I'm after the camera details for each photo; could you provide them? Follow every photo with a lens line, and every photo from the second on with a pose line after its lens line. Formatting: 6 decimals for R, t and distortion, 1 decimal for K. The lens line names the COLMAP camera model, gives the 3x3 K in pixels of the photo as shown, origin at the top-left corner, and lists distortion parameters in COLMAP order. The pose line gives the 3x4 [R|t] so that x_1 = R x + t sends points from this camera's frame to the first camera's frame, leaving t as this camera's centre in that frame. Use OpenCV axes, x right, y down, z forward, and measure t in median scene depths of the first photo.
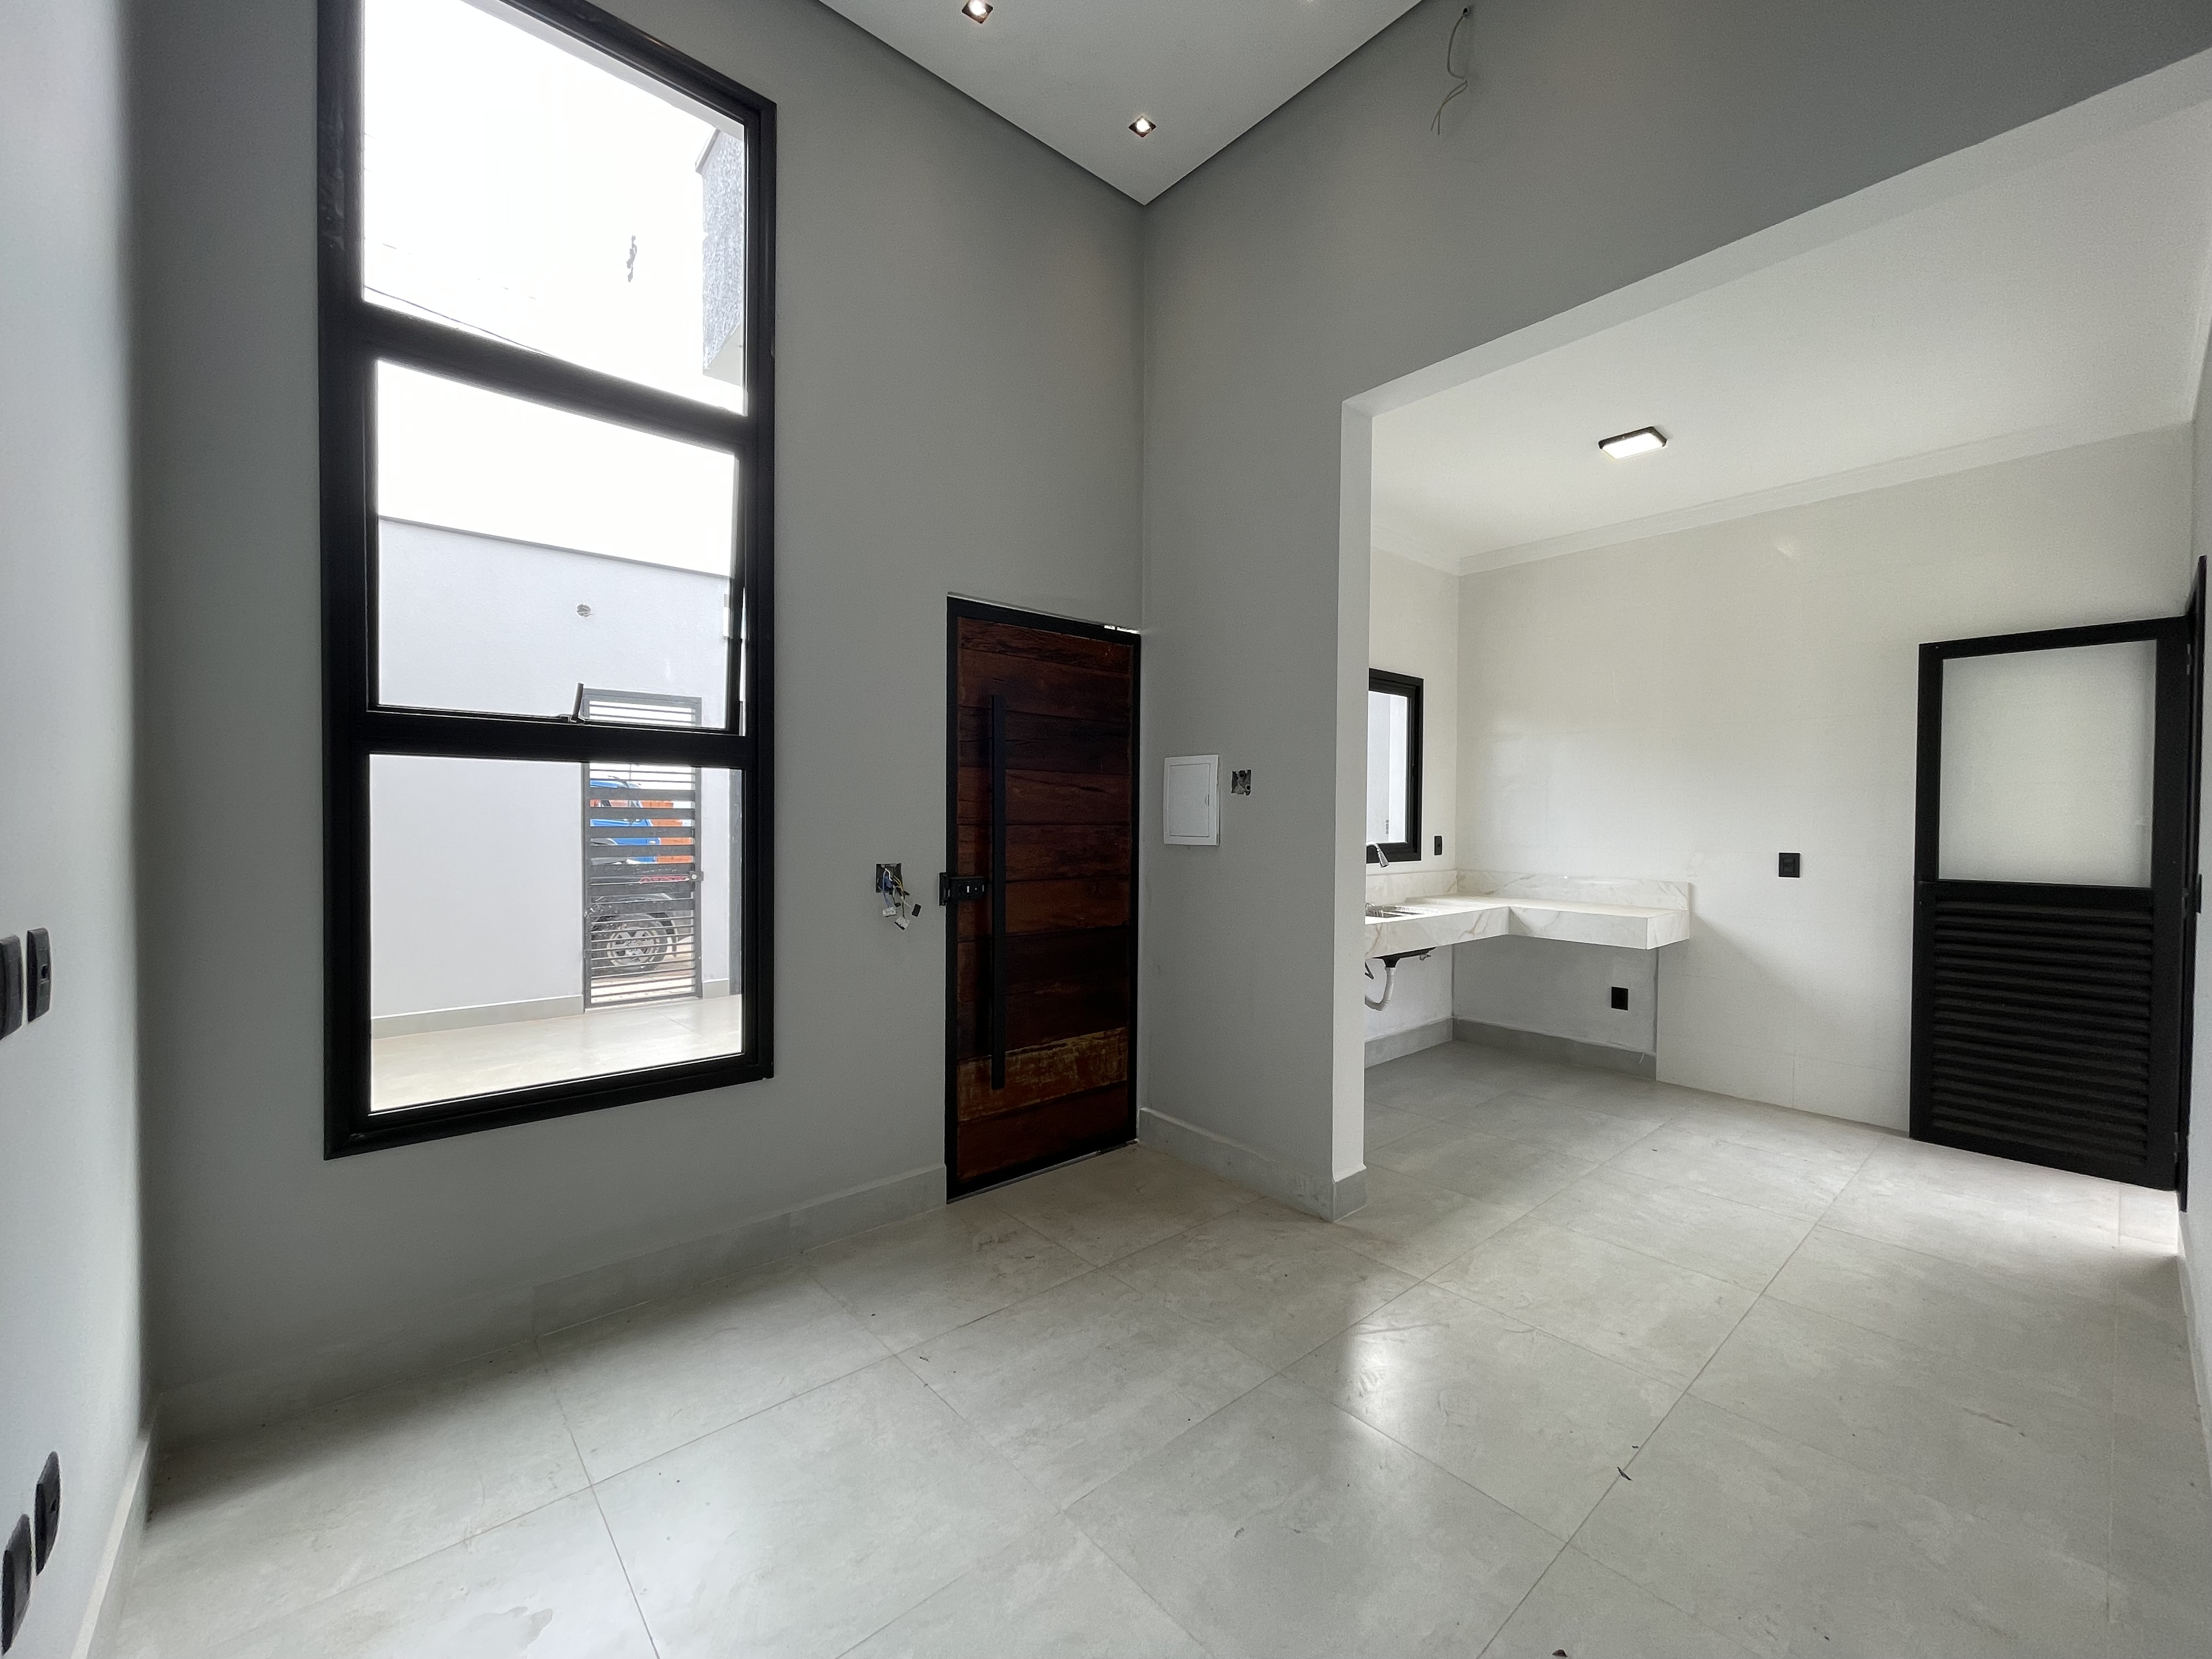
lens RADIAL K [[893.2, 0, 1106.0], [0, 893.2, 829.5], [0, 0, 1]] dist [-0.007110, 0.000632]
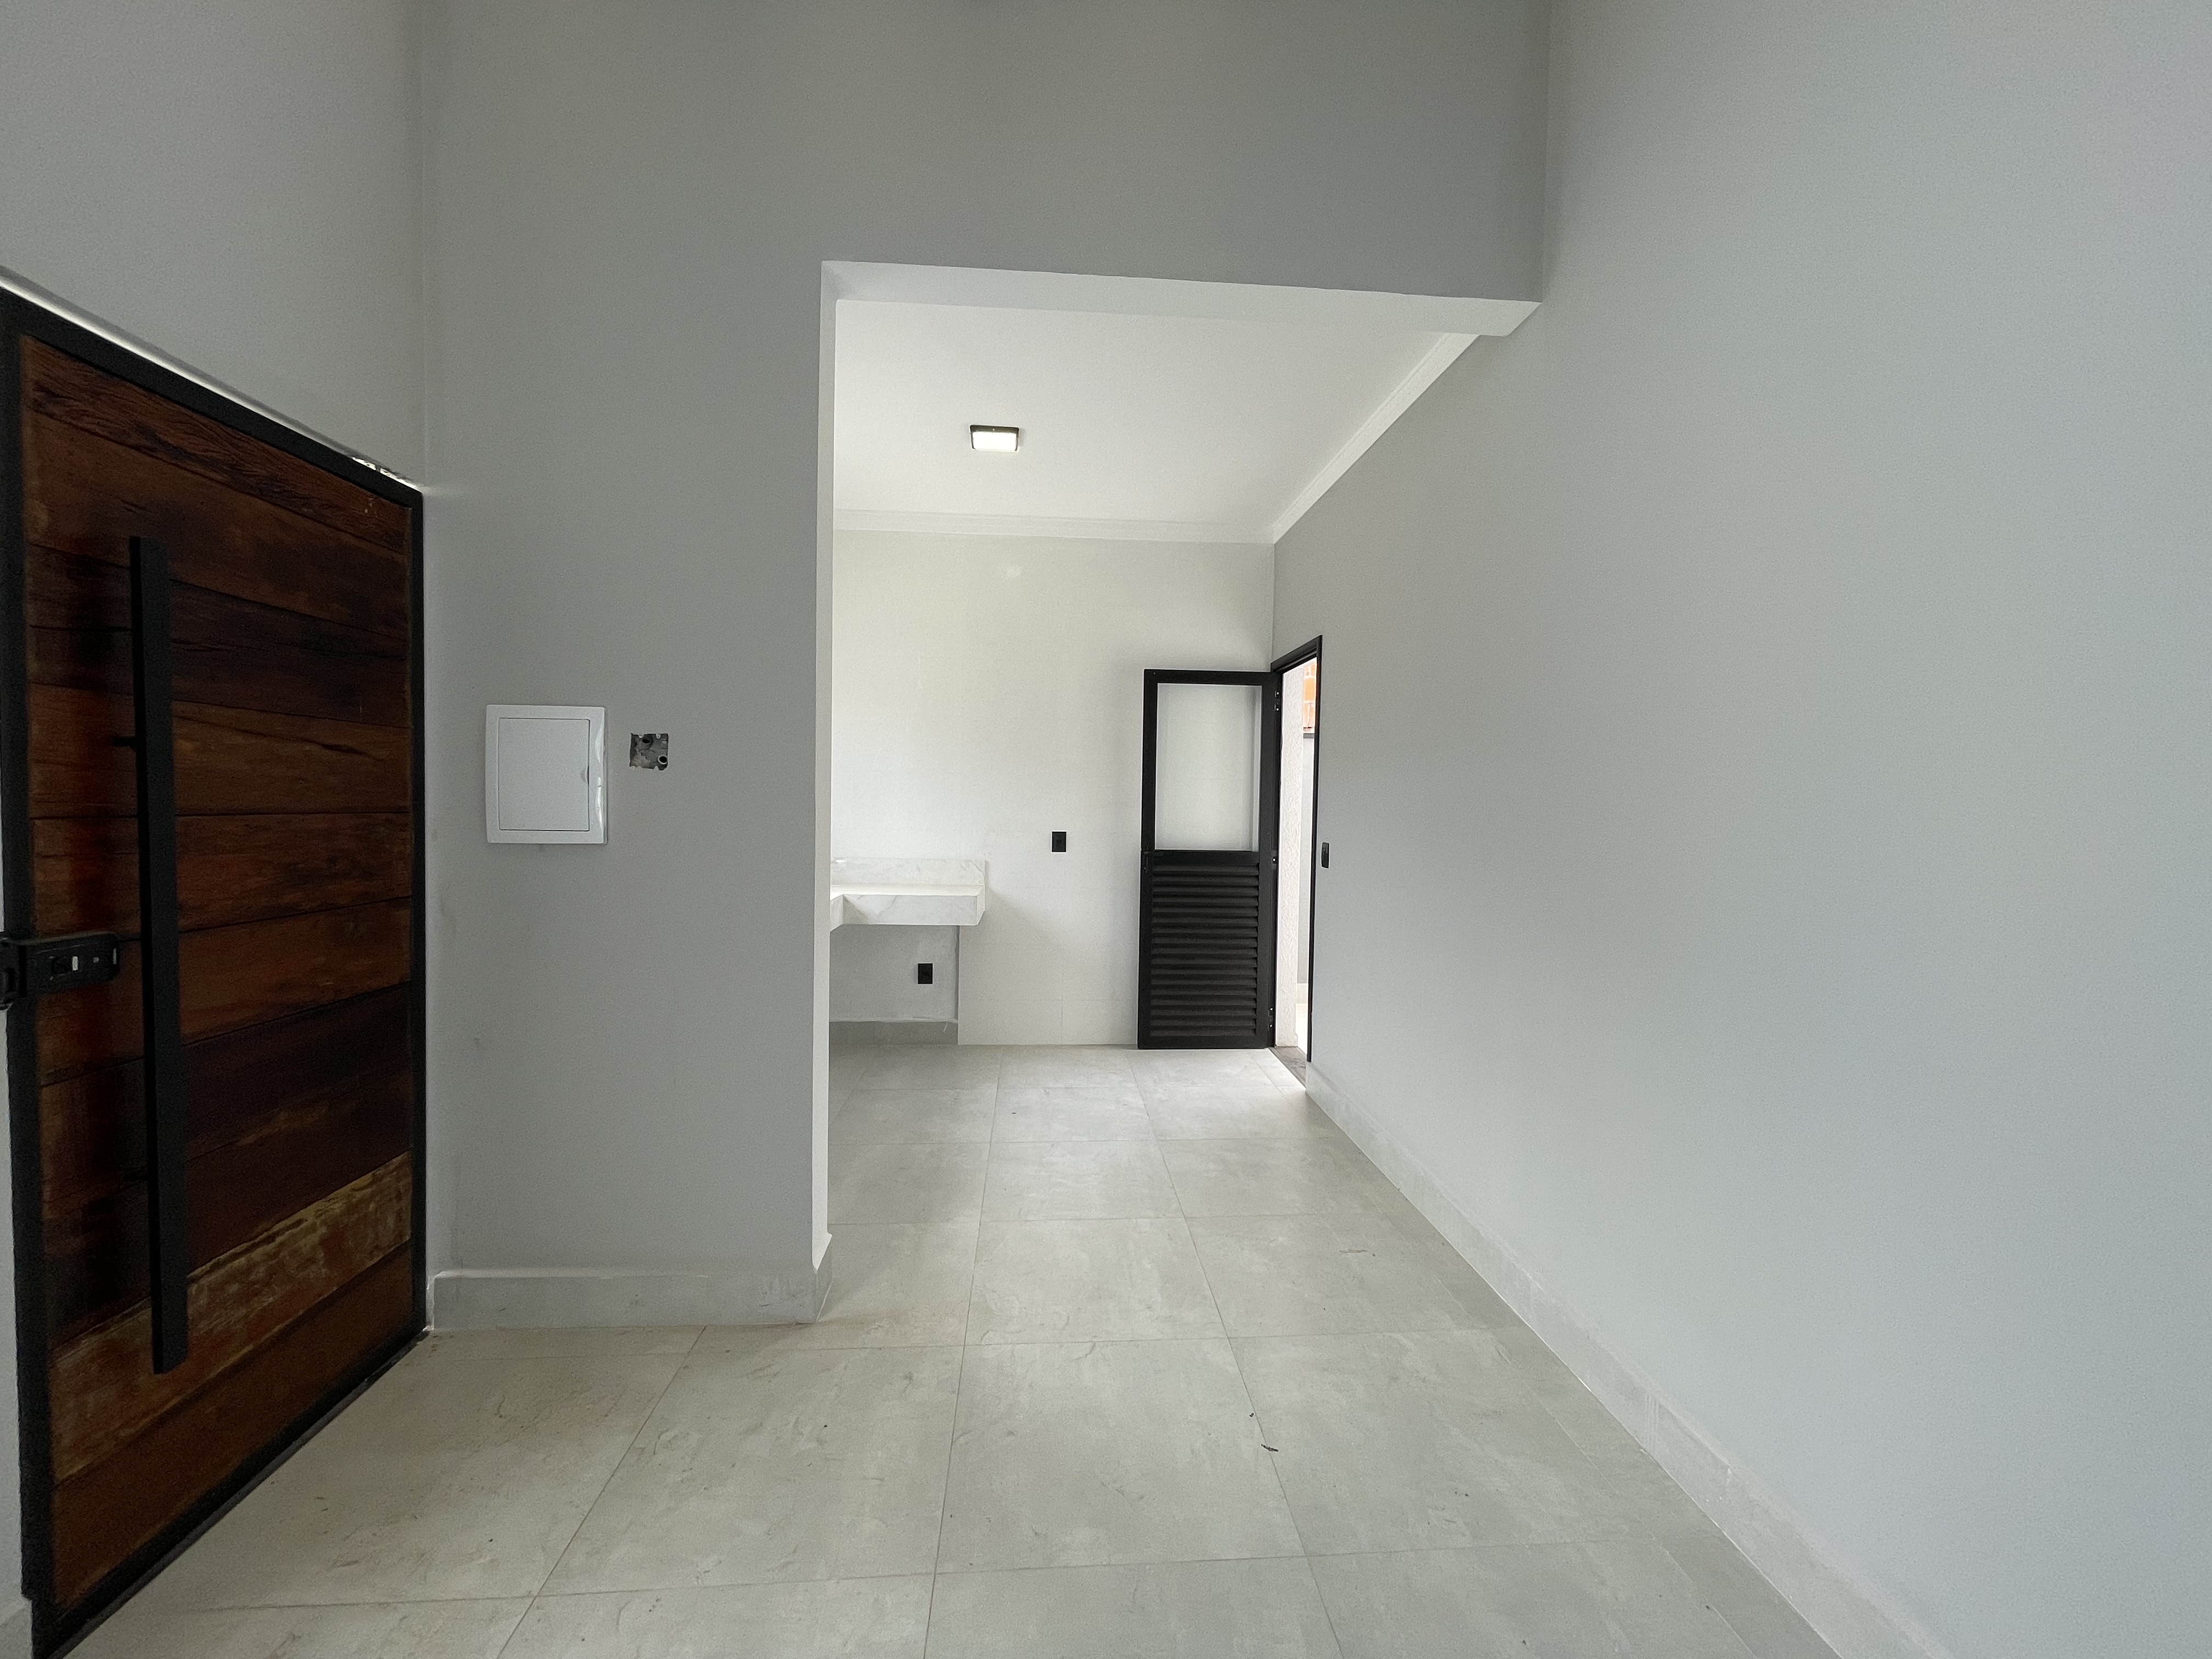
lens RADIAL K [[900.1, 0, 1112.4], [0, 900.1, 829.0], [0, 0, 1]] dist [-0.001547, -0.000099]
pose [[0.588448, -0.021312, 0.808254, -0.190052], [-0.002663, 0.999596, 0.028296, -0.012720], [-0.808531, -0.018803, 0.588154, 0.286802]]
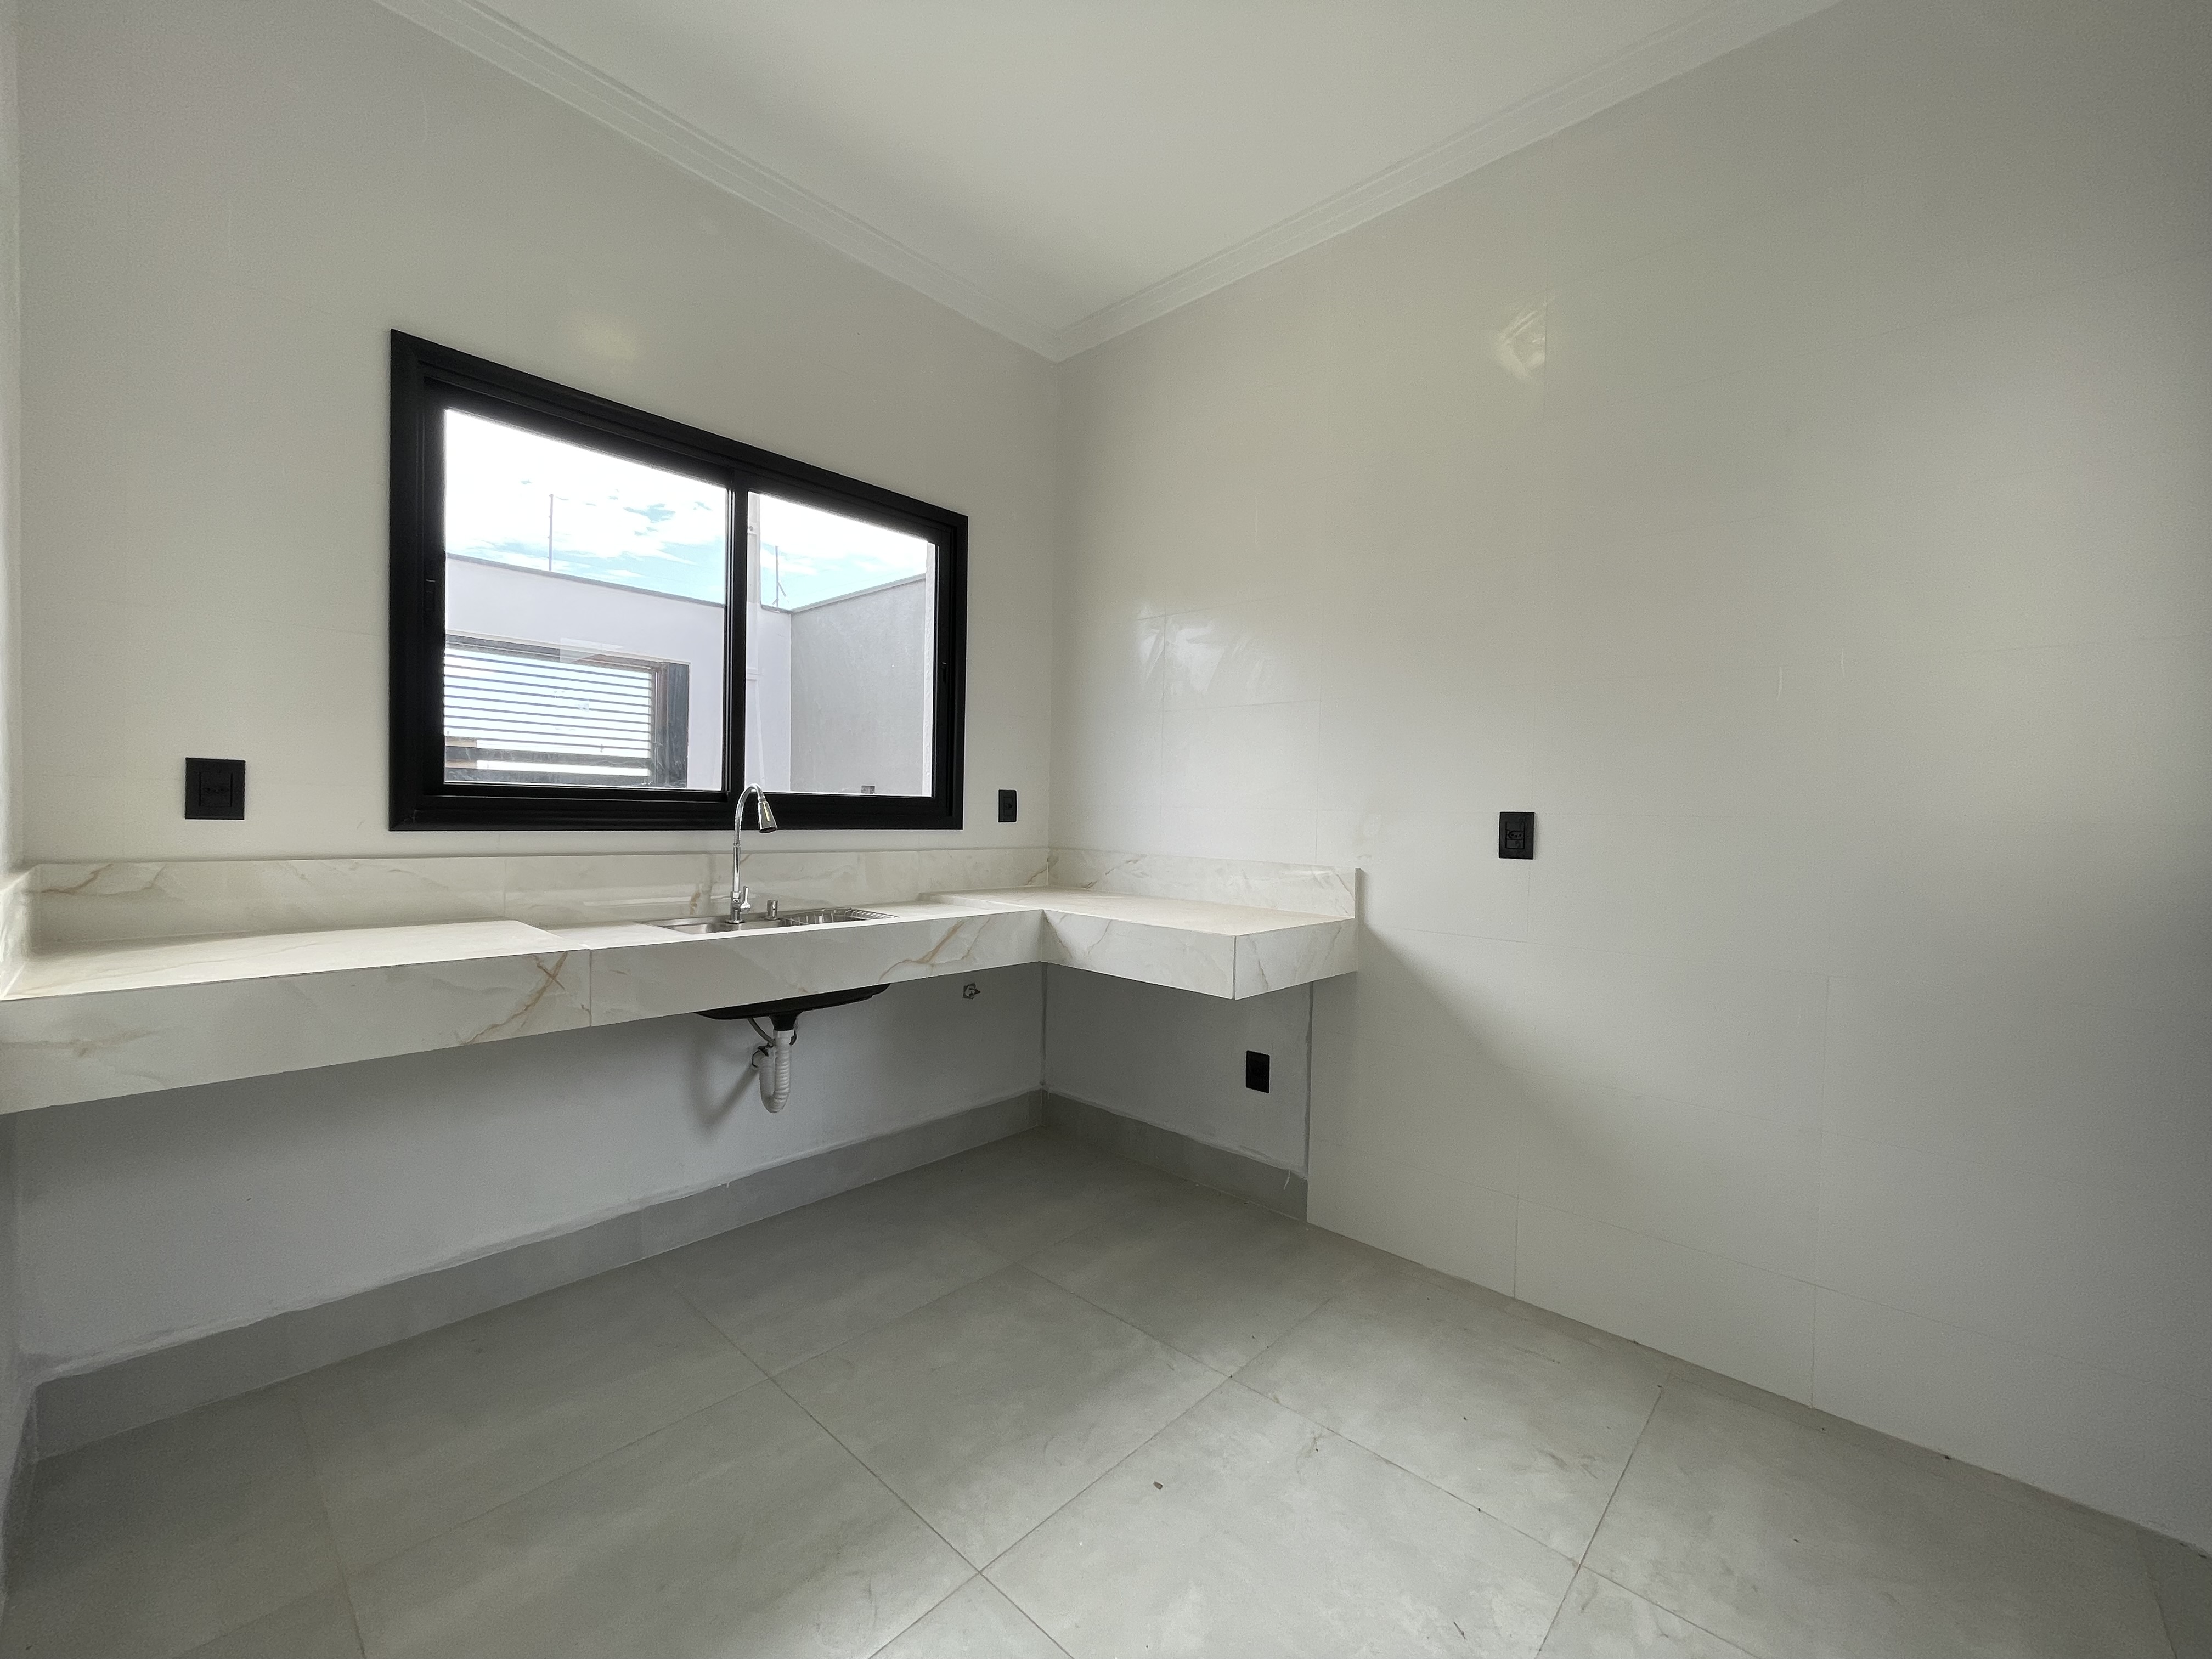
lens RADIAL K [[893.2, 0, 1106.0], [0, 893.2, 829.5], [0, 0, 1]] dist [-0.007110, 0.000632]
pose [[0.994327, 0.012606, 0.105614, 0.570562], [-0.013451, 0.999883, 0.007299, 0.043935], [-0.105510, -0.008678, 0.994380, 0.608714]]
